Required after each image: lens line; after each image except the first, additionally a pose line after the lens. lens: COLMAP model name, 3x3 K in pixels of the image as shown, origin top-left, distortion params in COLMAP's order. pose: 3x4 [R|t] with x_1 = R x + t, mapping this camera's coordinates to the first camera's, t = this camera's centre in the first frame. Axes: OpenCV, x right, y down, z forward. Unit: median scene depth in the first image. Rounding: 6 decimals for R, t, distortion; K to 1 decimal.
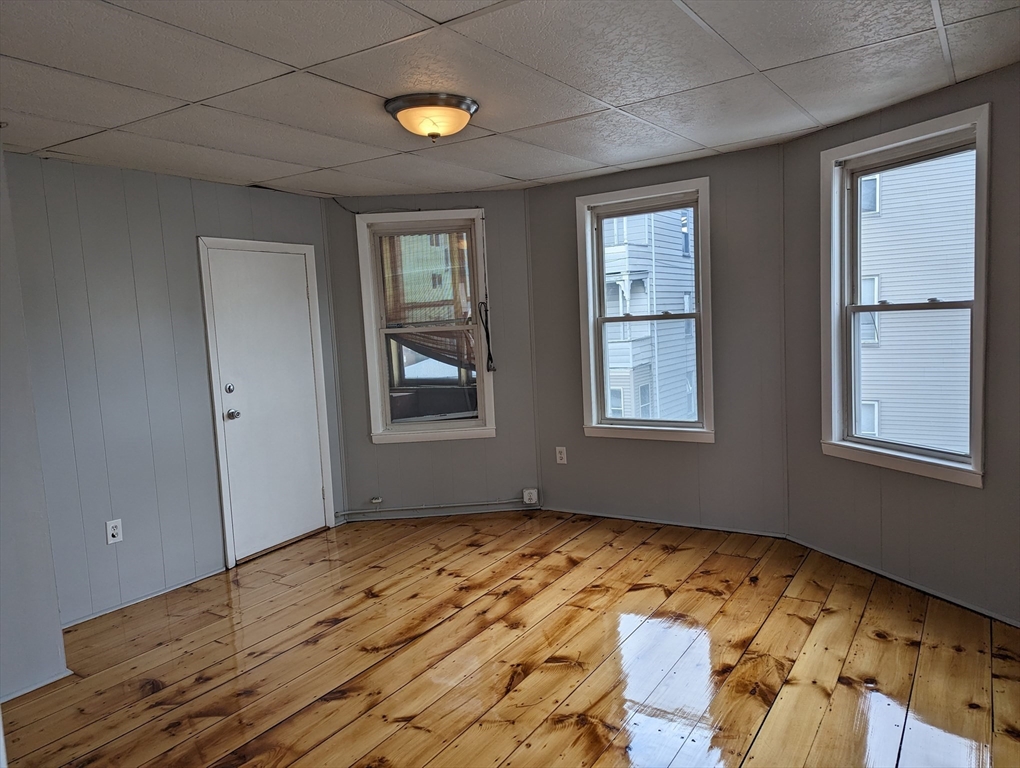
lens RADIAL K [[717.3, 0, 509.4], [0, 717.3, 387.6], [0, 0, 1]] dist [0.038868, -0.037830]
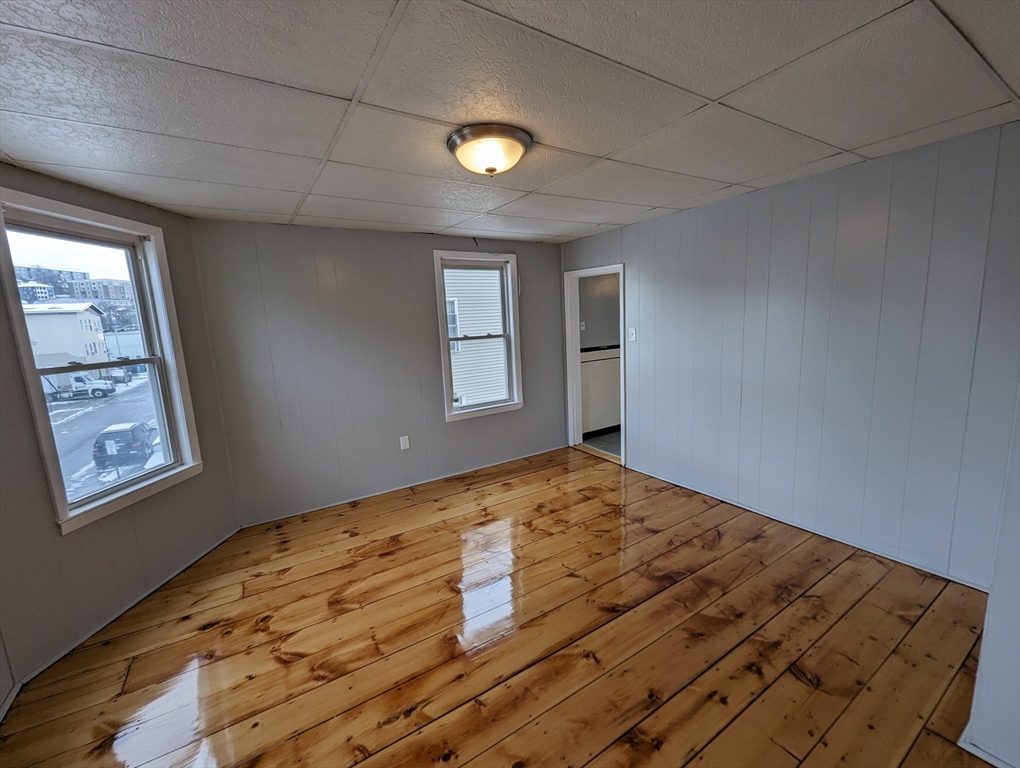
lens RADIAL K [[425.2, 0, 515.3], [0, 425.2, 386.0], [0, 0, 1]] dist [-0.010415, 0.000806]
pose [[-0.914987, 0.033994, 0.402049, -0.368250], [0.133496, 0.965830, 0.222150, -0.161783], [-0.380760, 0.256936, -0.888260, 1.556657]]
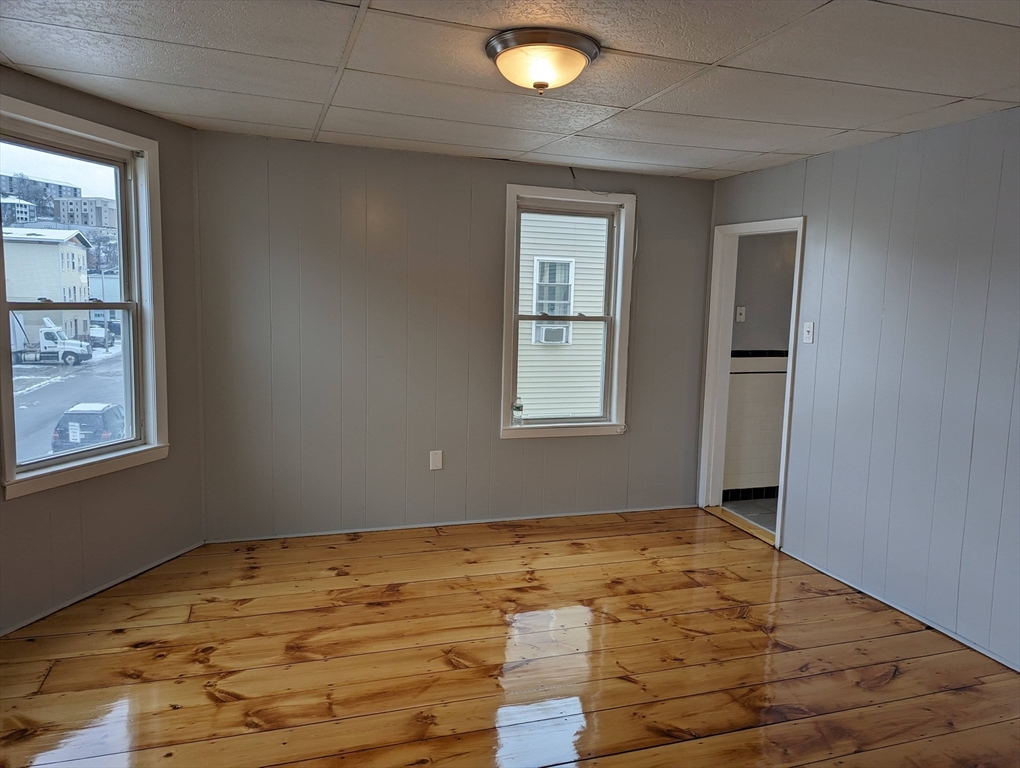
lens RADIAL K [[717.3, 0, 516.6], [0, 717.3, 378.9], [0, 0, 1]] dist [0.038868, -0.037830]
pose [[-0.800202, -0.039173, 0.598450, -0.555505], [0.071062, 0.984642, 0.159471, -0.146097], [-0.595506, 0.170136, -0.785128, 1.624656]]
